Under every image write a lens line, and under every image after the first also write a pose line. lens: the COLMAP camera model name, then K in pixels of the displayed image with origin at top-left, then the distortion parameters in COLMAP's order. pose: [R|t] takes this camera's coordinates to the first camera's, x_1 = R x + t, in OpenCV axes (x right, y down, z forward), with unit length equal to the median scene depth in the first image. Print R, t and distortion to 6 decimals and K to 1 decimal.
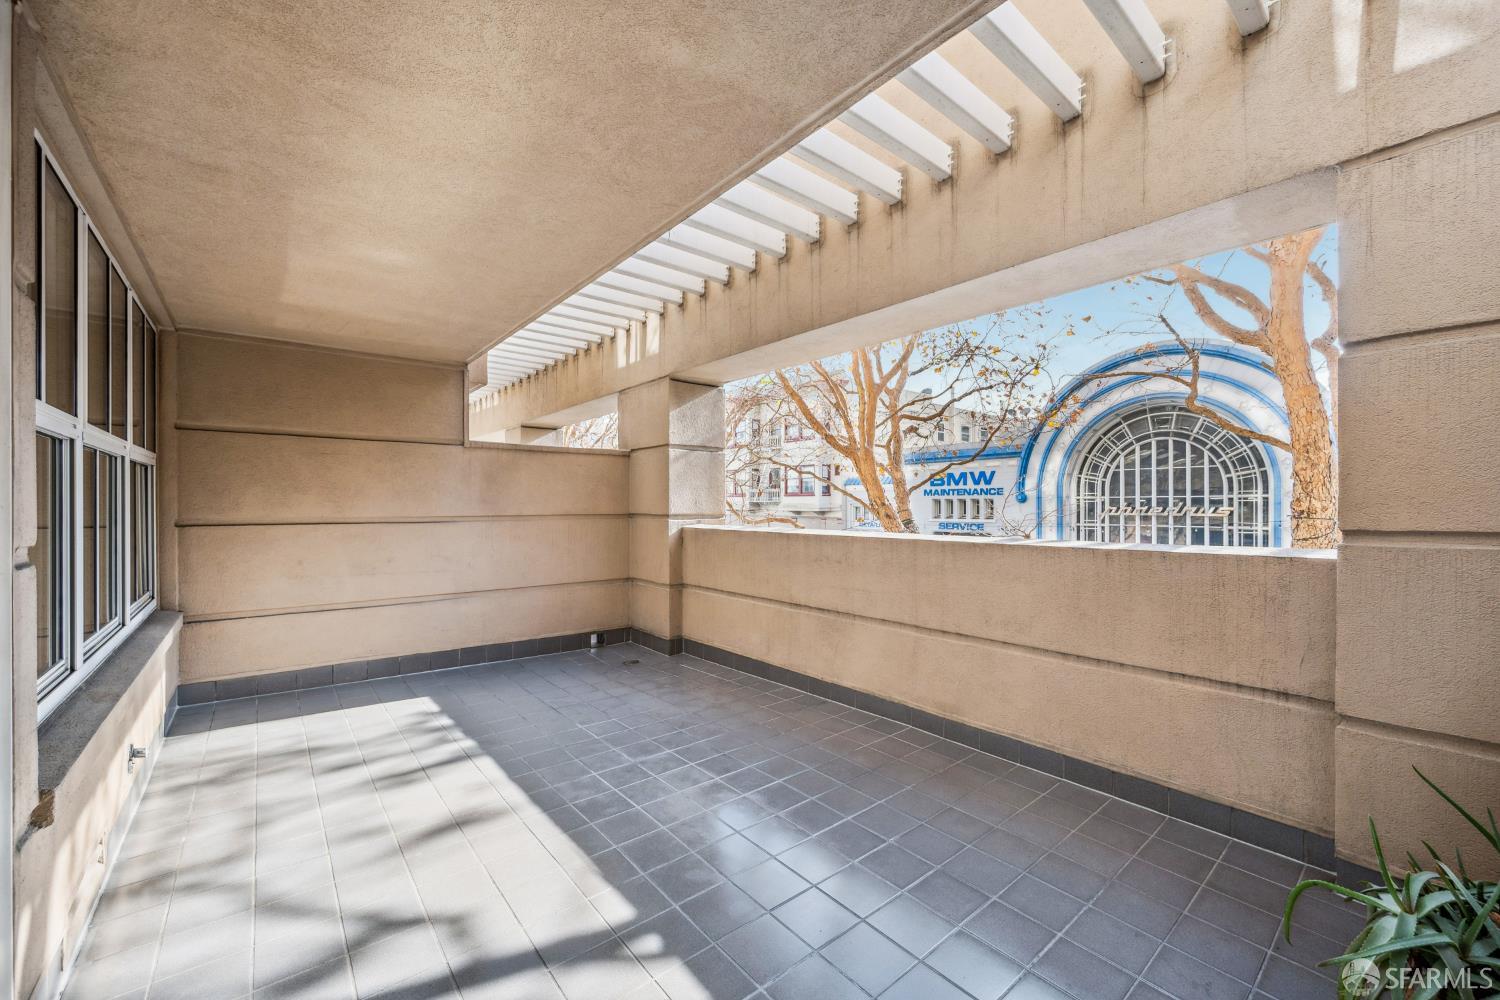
lens RADIAL K [[586.2, 0, 751.3], [0, 586.2, 511.7], [0, 0, 1]] dist [-0.001627, -0.000540]
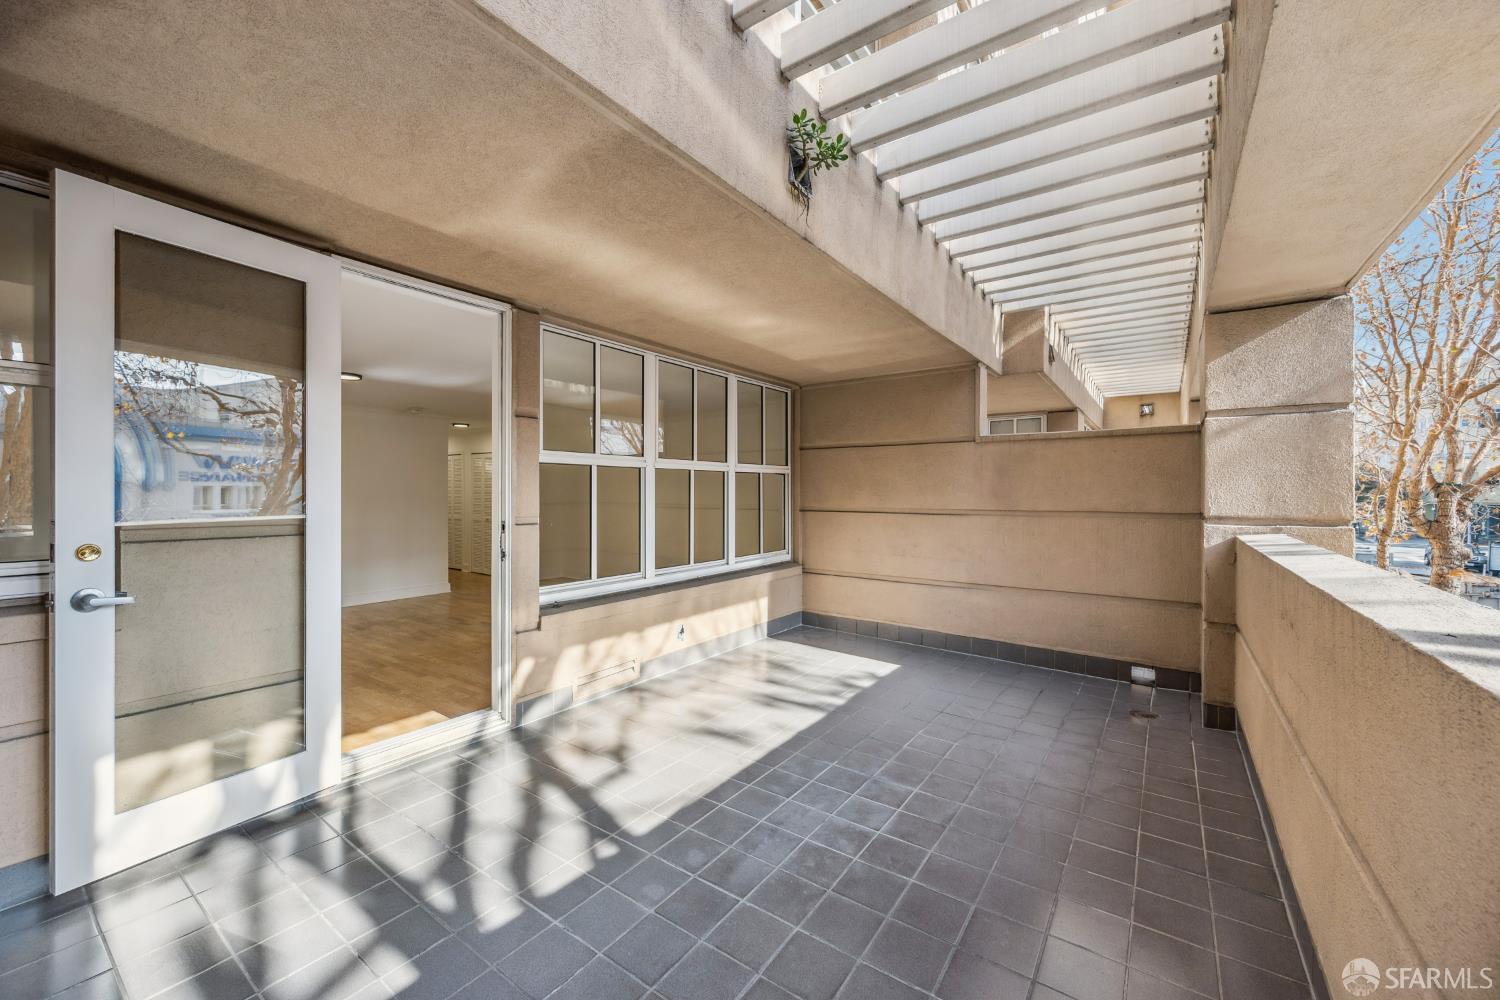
lens RADIAL K [[586.2, 0, 756.0], [0, 586.2, 497.5], [0, 0, 1]] dist [-0.001627, -0.000540]
pose [[0.250246, 0.008106, -0.968148, 0.557822], [-0.016167, 0.999861, 0.004193, -0.016233], [0.968047, 0.014603, 0.250342, 0.492678]]
